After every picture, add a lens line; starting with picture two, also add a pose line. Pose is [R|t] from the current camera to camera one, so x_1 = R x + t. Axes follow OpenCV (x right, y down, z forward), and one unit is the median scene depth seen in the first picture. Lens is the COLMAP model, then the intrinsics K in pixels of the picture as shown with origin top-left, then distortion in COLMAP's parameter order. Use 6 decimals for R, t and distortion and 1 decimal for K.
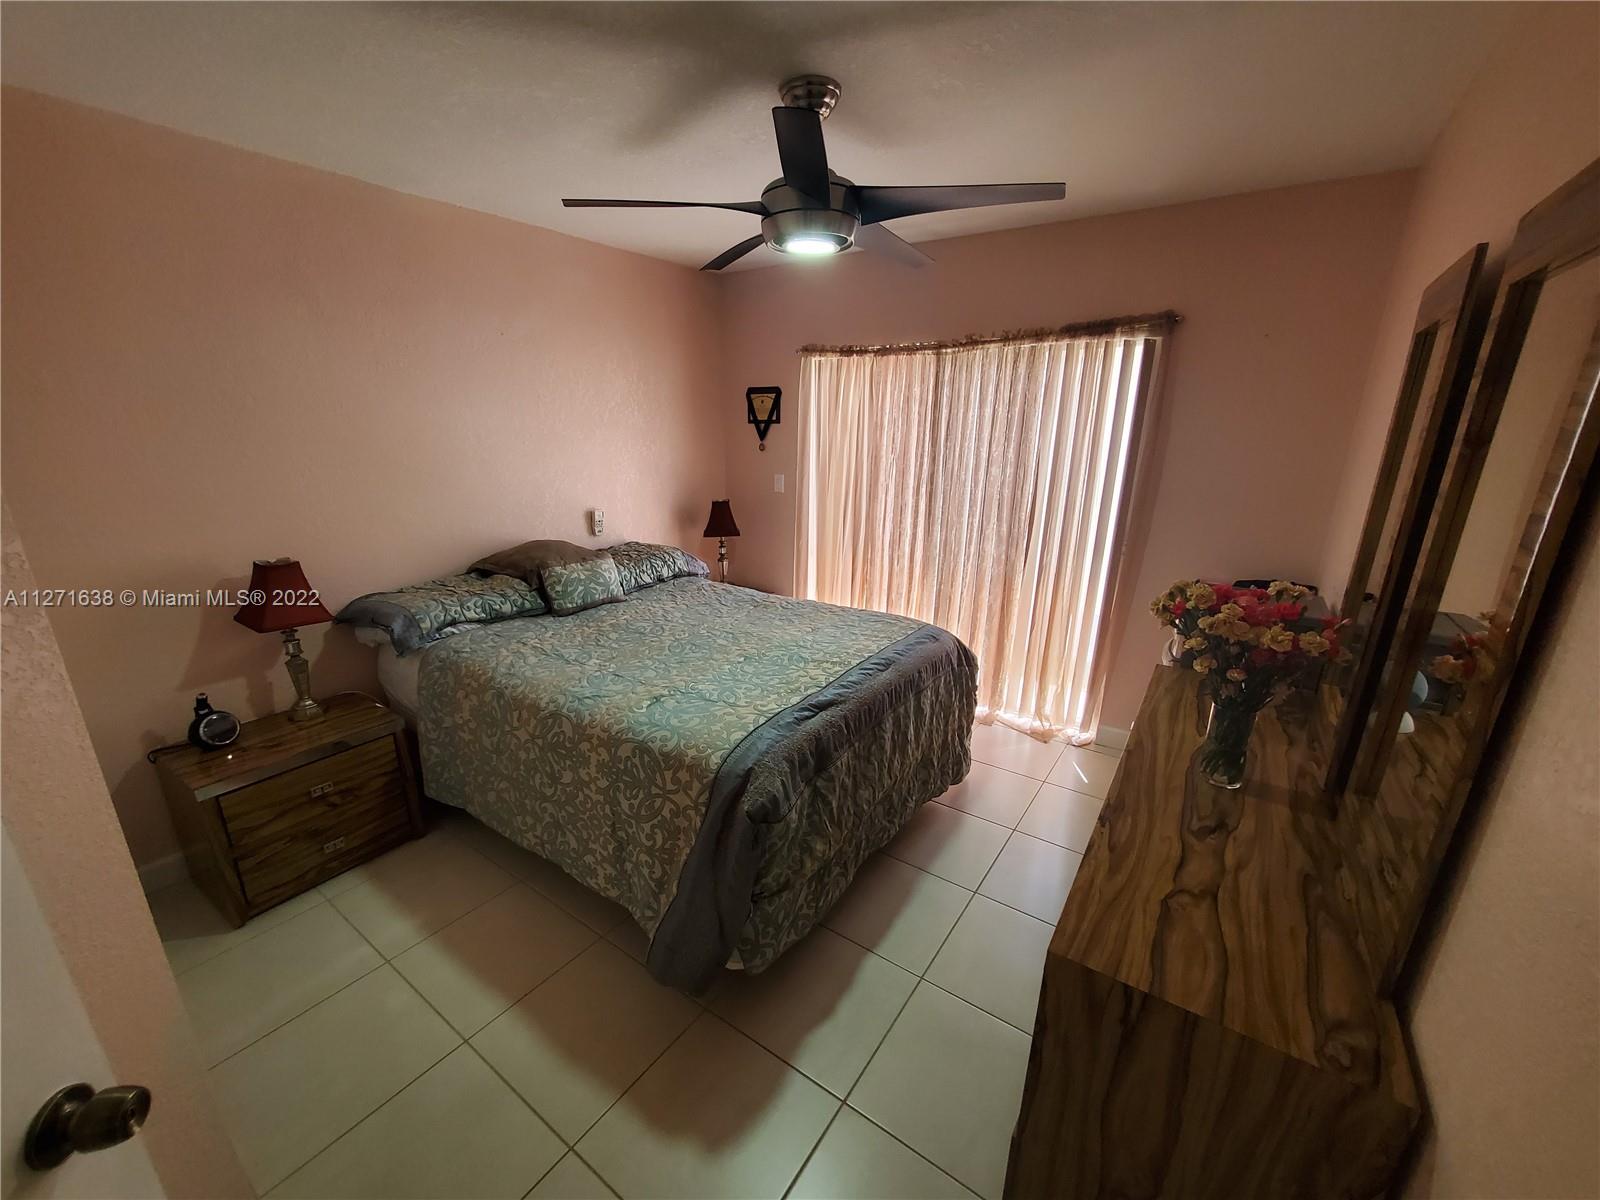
lens RADIAL K [[633.3, 0, 789.9], [0, 633.3, 625.9], [0, 0, 1]] dist [-0.000583, -0.000270]
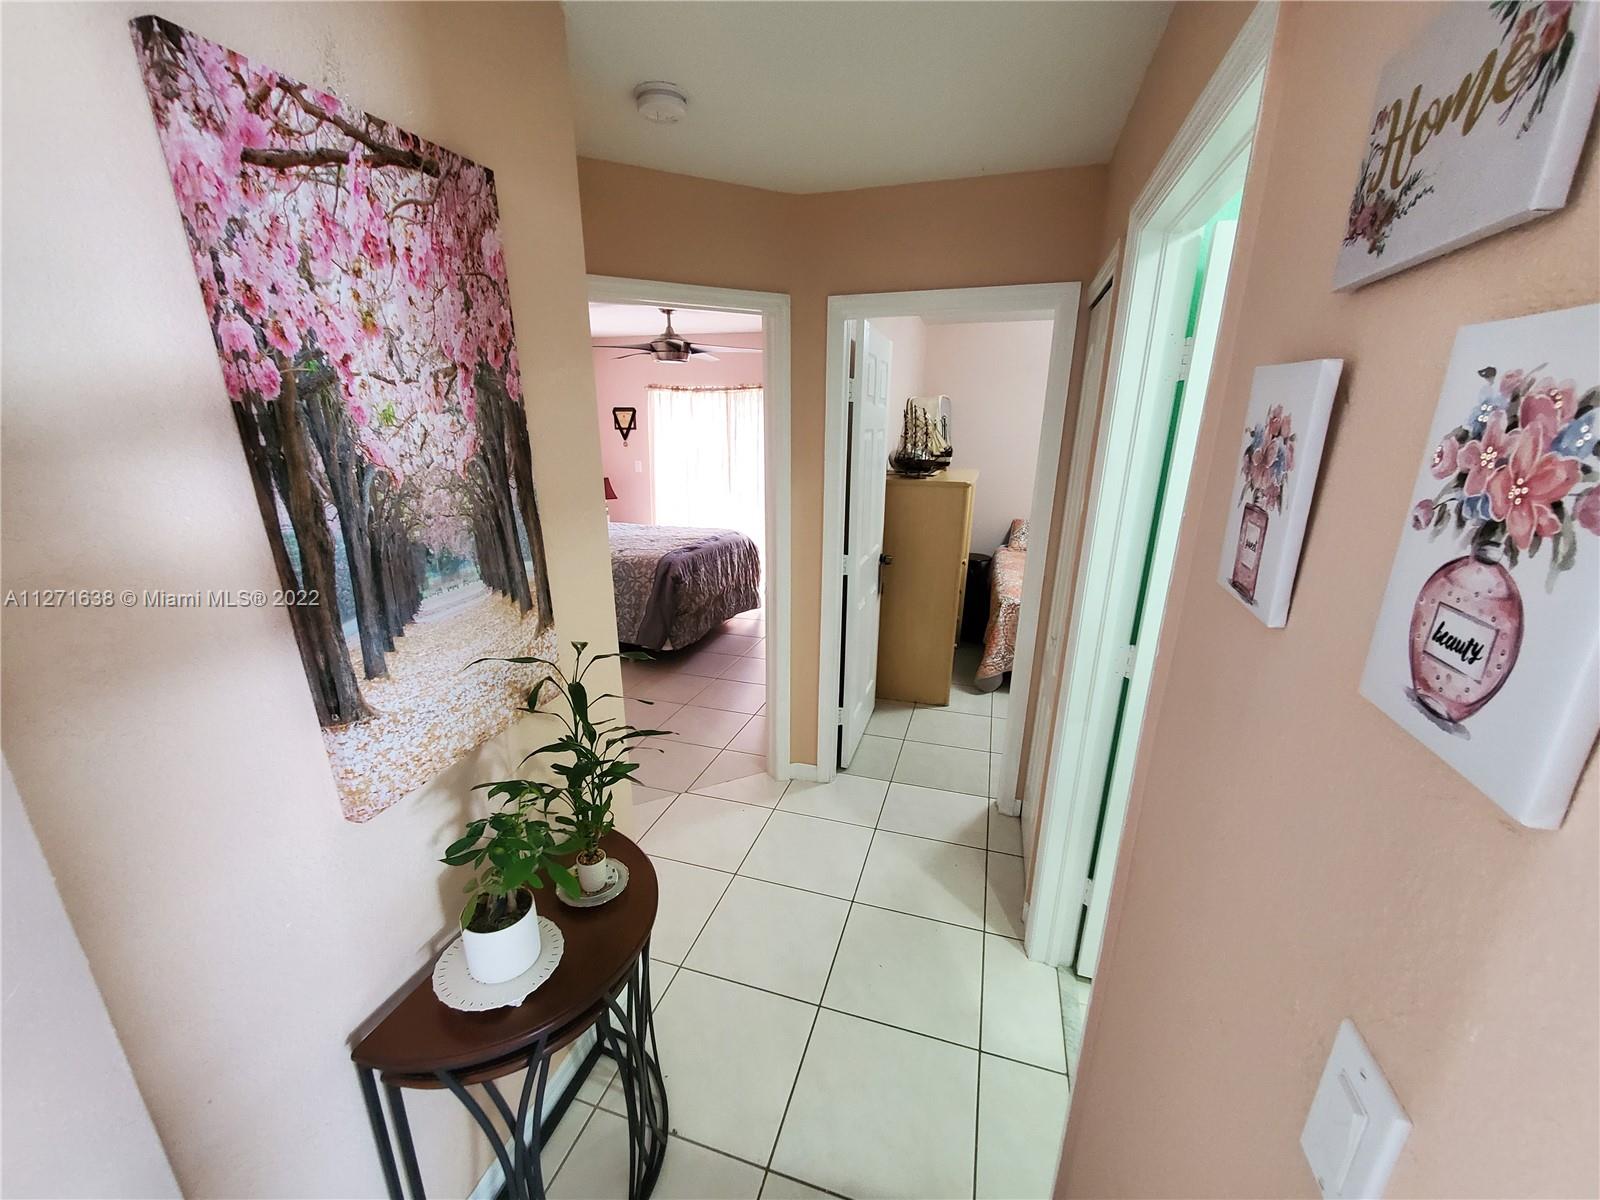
lens RADIAL K [[633.3, 0, 789.9], [0, 633.3, 625.9], [0, 0, 1]] dist [-0.000583, -0.000270]
pose [[0.956169, -0.091976, 0.277995, -0.139889], [0.090838, 0.995721, 0.017003, 0.197950], [-0.278369, 0.008995, 0.960432, -0.692321]]
